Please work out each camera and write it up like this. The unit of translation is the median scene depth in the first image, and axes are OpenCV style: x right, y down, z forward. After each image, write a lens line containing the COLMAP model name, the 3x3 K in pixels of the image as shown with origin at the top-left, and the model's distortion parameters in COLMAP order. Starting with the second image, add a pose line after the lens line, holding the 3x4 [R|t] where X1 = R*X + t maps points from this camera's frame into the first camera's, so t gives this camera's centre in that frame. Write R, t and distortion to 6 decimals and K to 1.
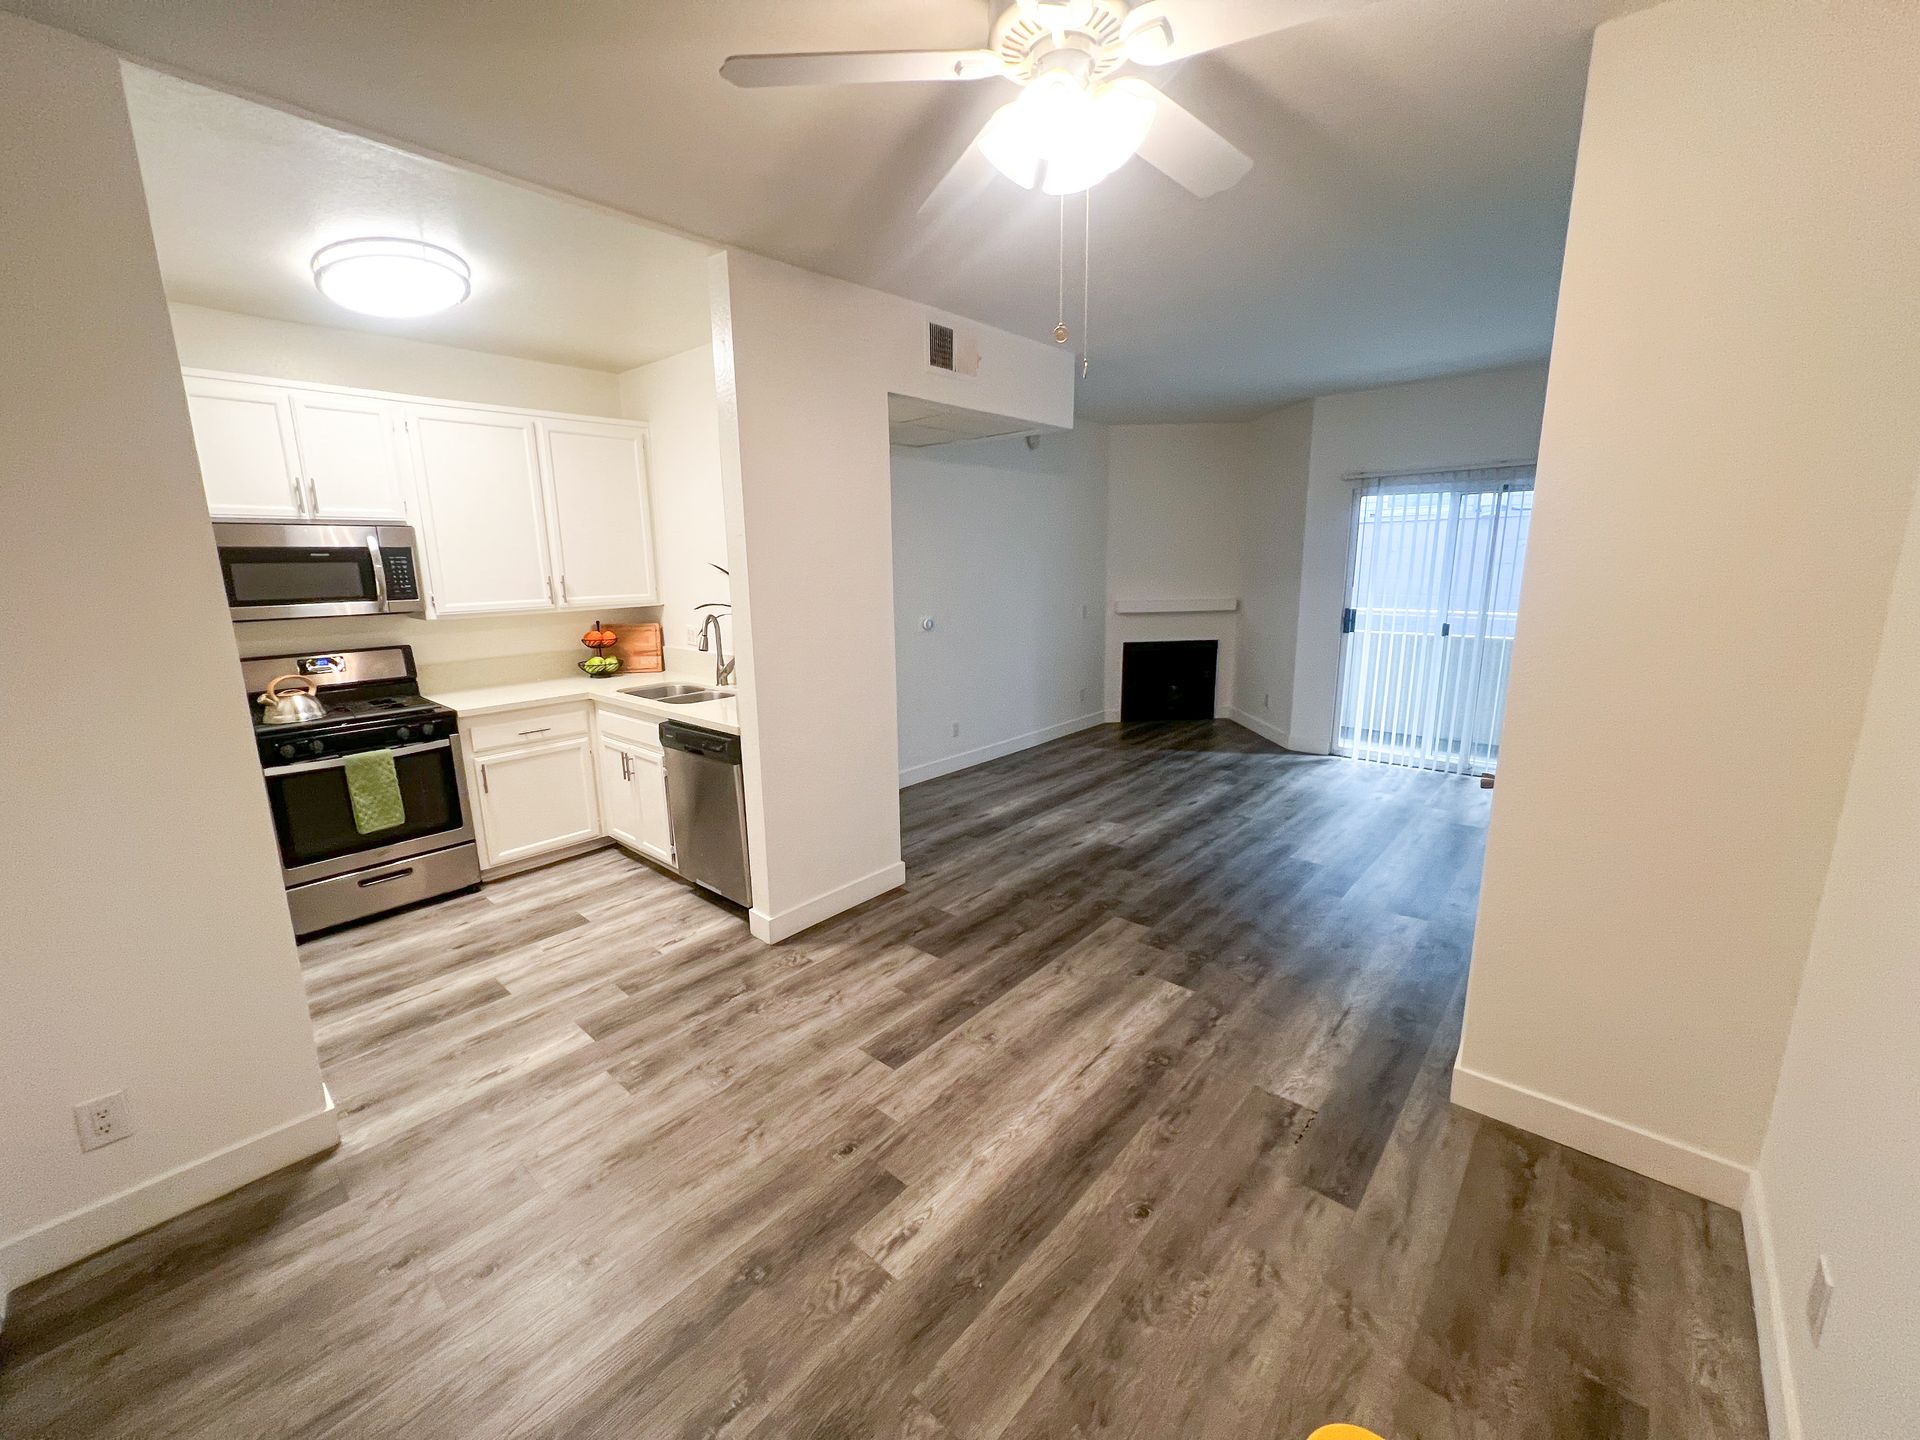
lens RADIAL K [[774.2, 0, 960.0], [0, 774.2, 720.0], [0, 0, 1]] dist [-0.000617, 0.000041]
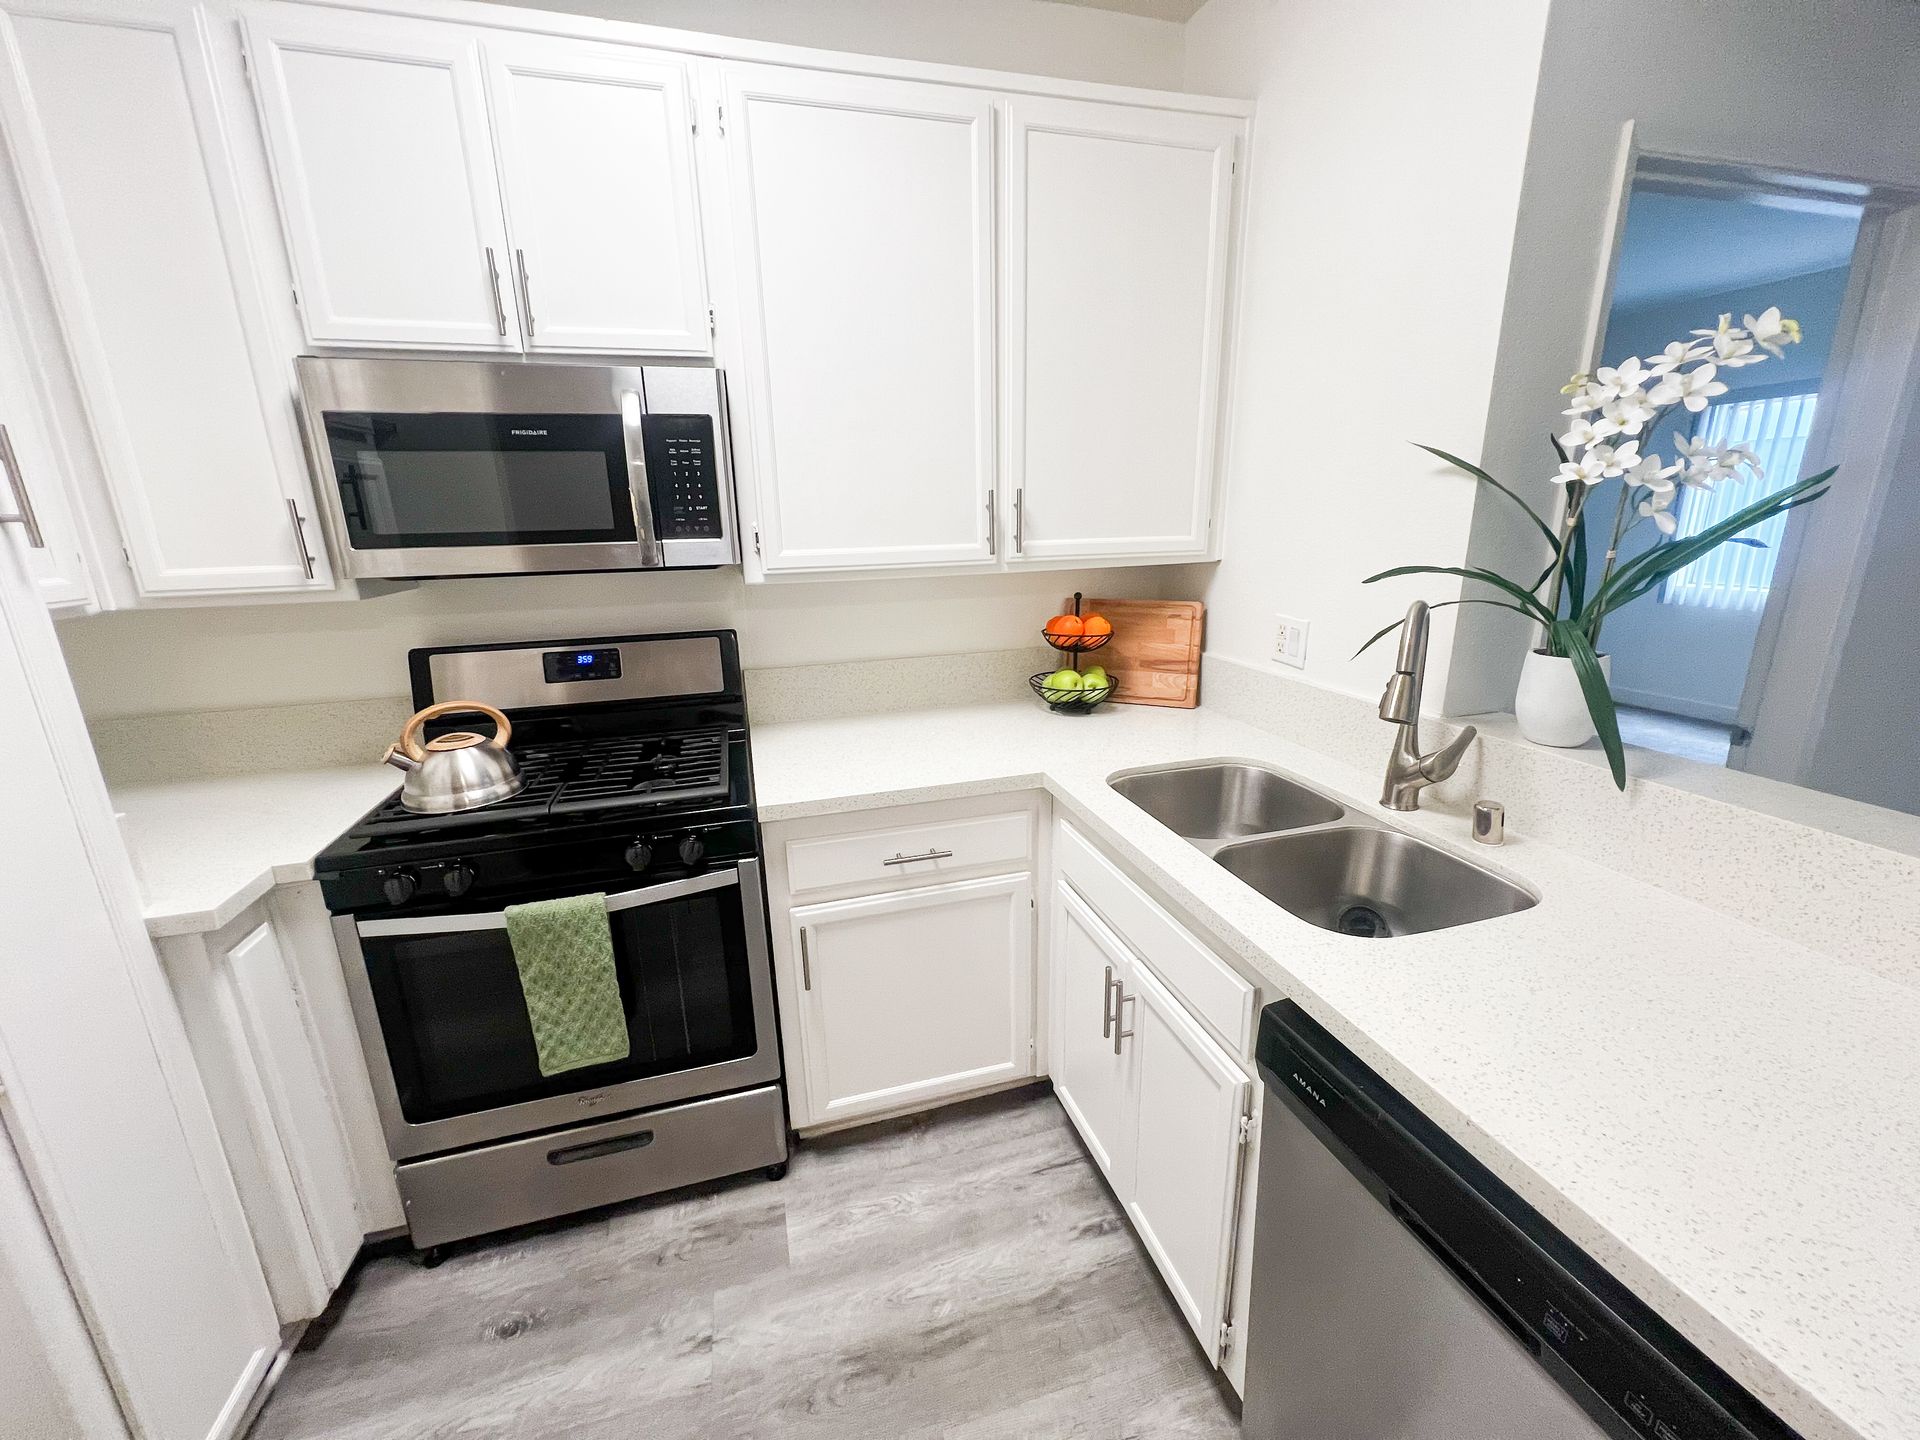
lens RADIAL K [[774.2, 0, 960.0], [0, 774.2, 720.0], [0, 0, 1]] dist [-0.000617, 0.000041]
pose [[0.848004, 0.133700, -0.512849, -0.331397], [-0.101329, 0.990707, 0.090728, -0.103359], [0.520213, -0.024971, 0.853671, 0.668726]]
